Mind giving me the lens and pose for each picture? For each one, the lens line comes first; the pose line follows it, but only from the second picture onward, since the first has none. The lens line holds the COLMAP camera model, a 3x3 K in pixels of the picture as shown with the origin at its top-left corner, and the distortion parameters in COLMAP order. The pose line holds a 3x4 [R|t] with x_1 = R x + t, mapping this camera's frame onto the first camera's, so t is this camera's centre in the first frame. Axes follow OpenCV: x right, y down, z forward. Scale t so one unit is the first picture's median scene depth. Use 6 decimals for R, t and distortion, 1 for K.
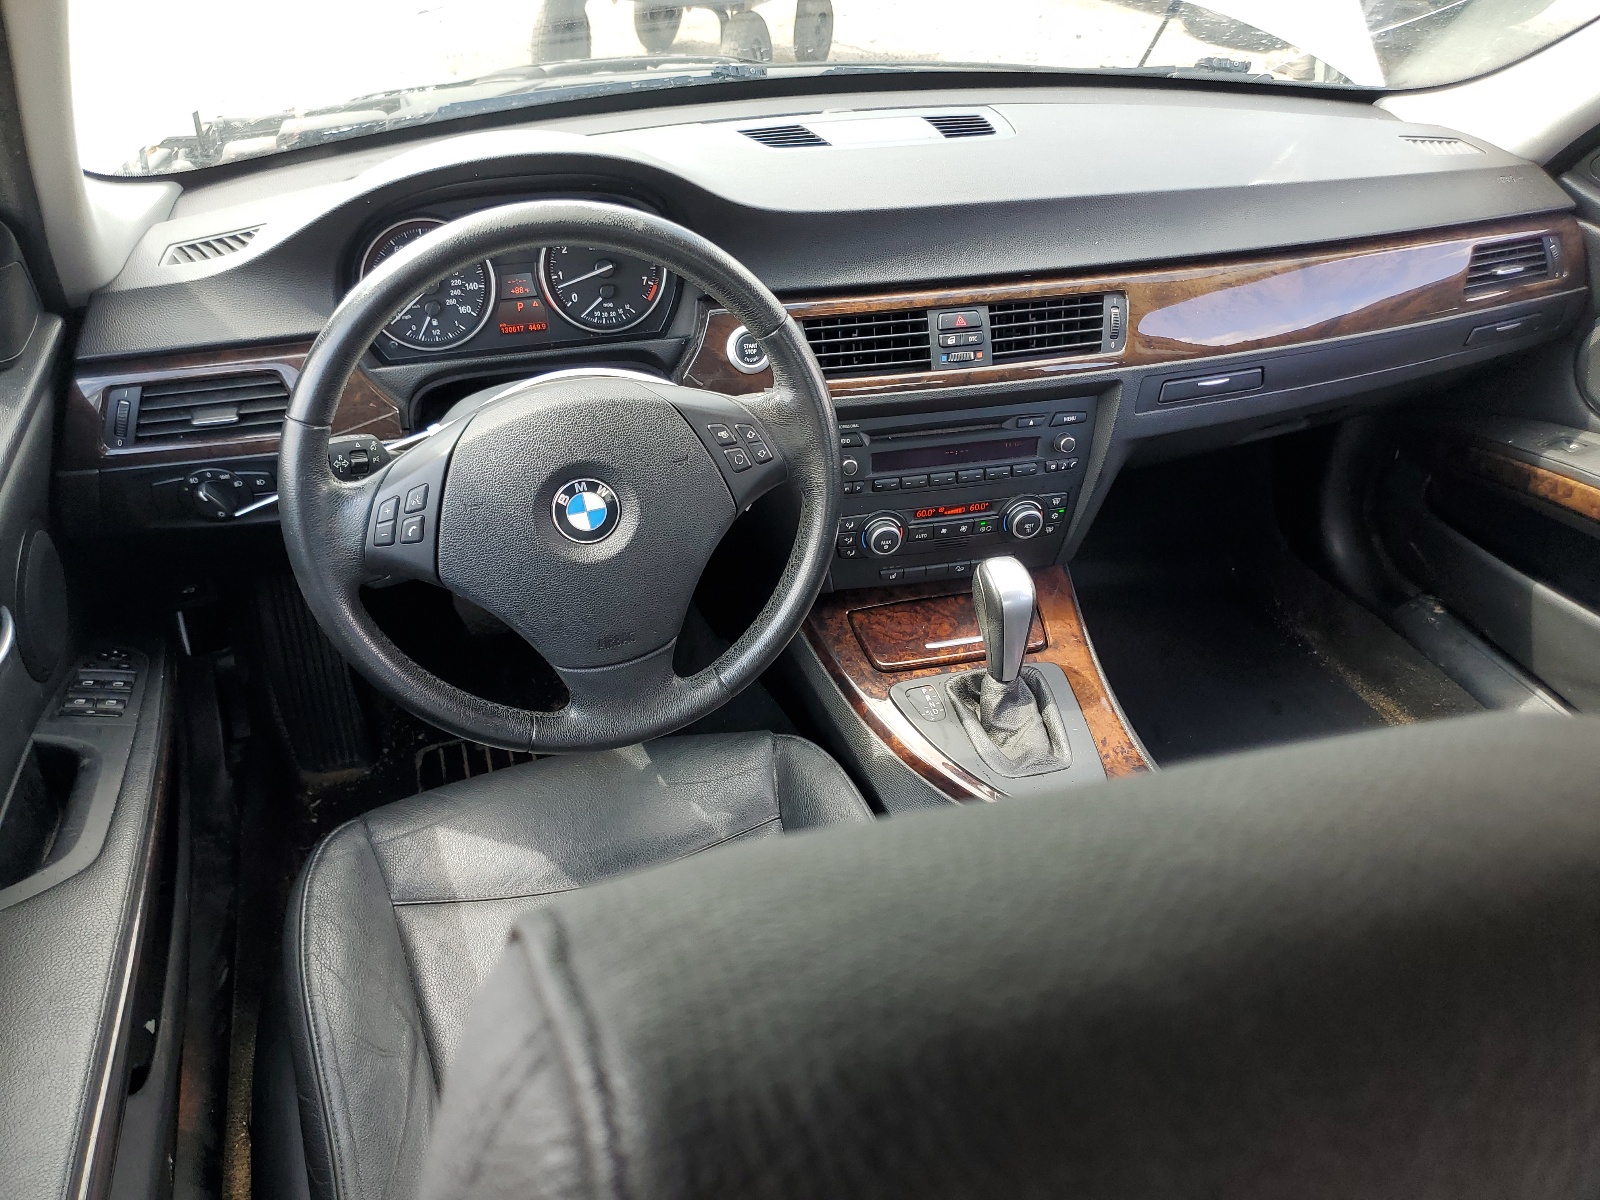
lens RADIAL K [[1220.0, 0, 797.2], [0, 1220.0, 600.9], [0, 0, 1]] dist [0.001151, -0.000681]
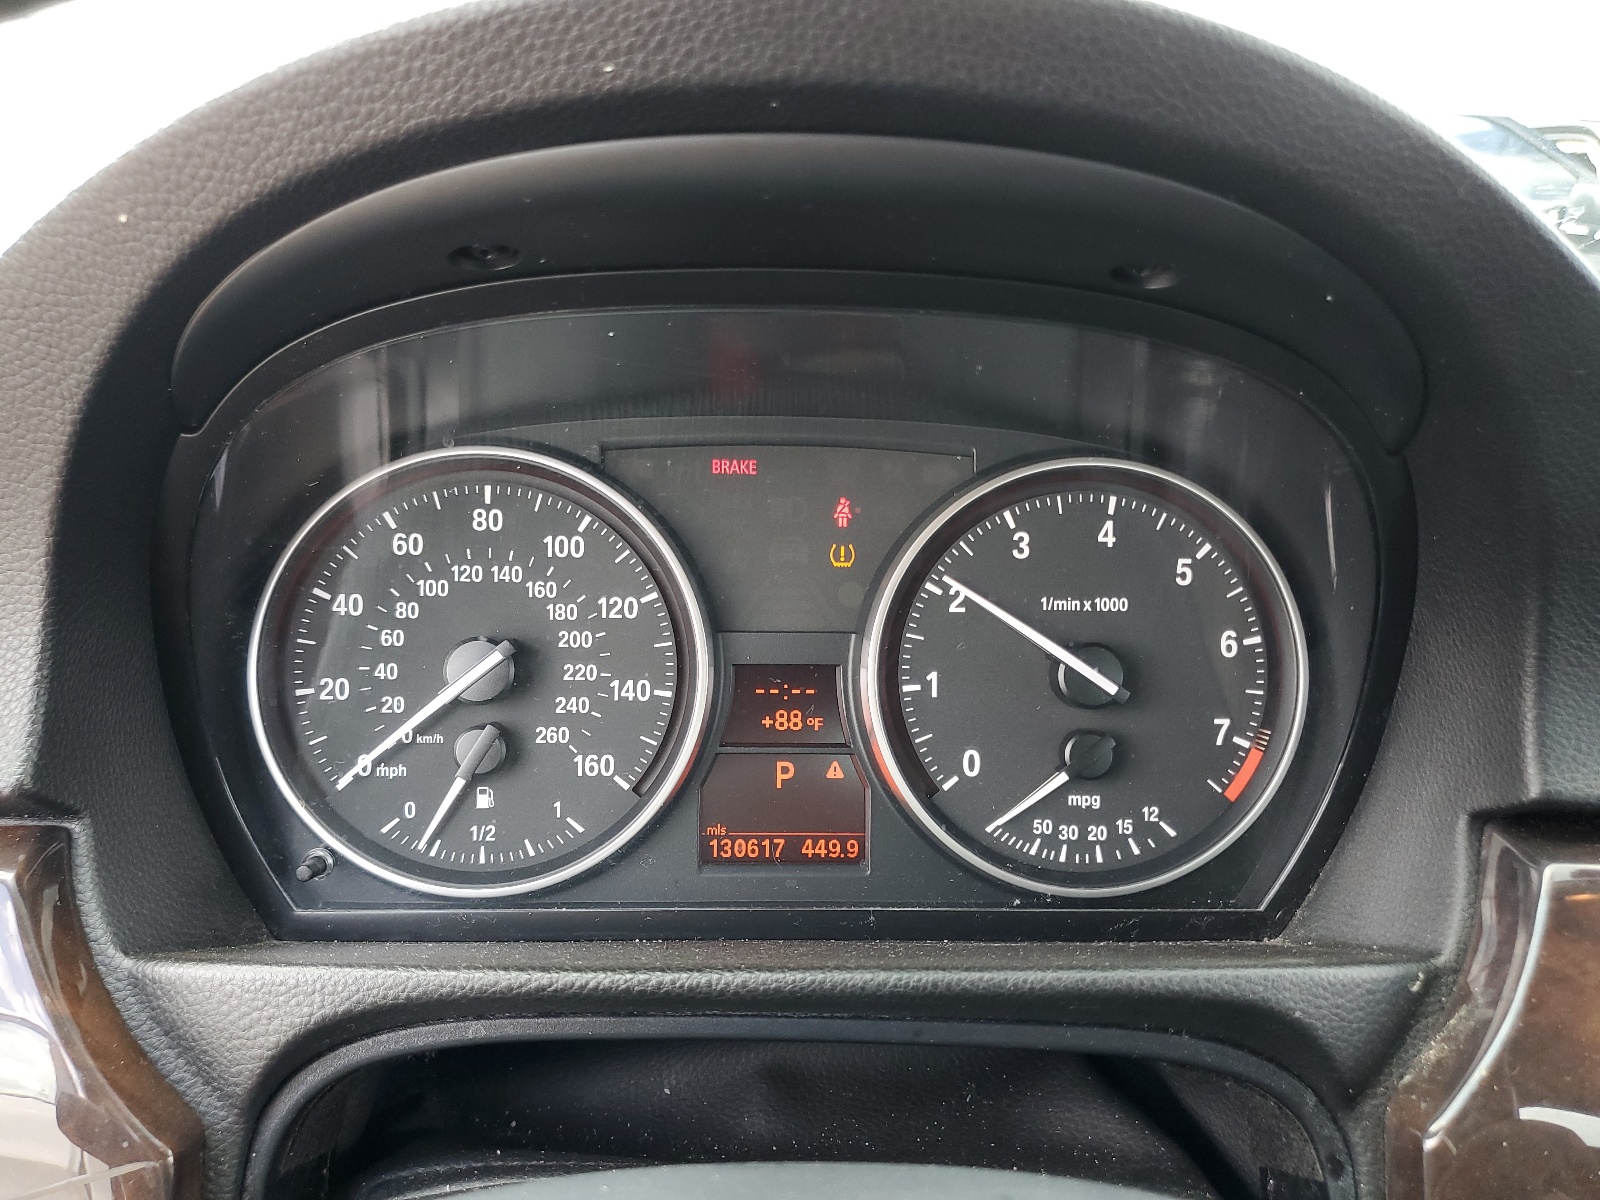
lens RADIAL K [[1220.0, 0, 800.4], [0, 1220.0, 601.2], [0, 0, 1]] dist [0.001151, -0.000681]
pose [[0.971105, 0.067493, -0.228910, -0.158156], [-0.149368, 0.919969, -0.362417, -0.173383], [0.186130, 0.386137, 0.903468, 0.717048]]
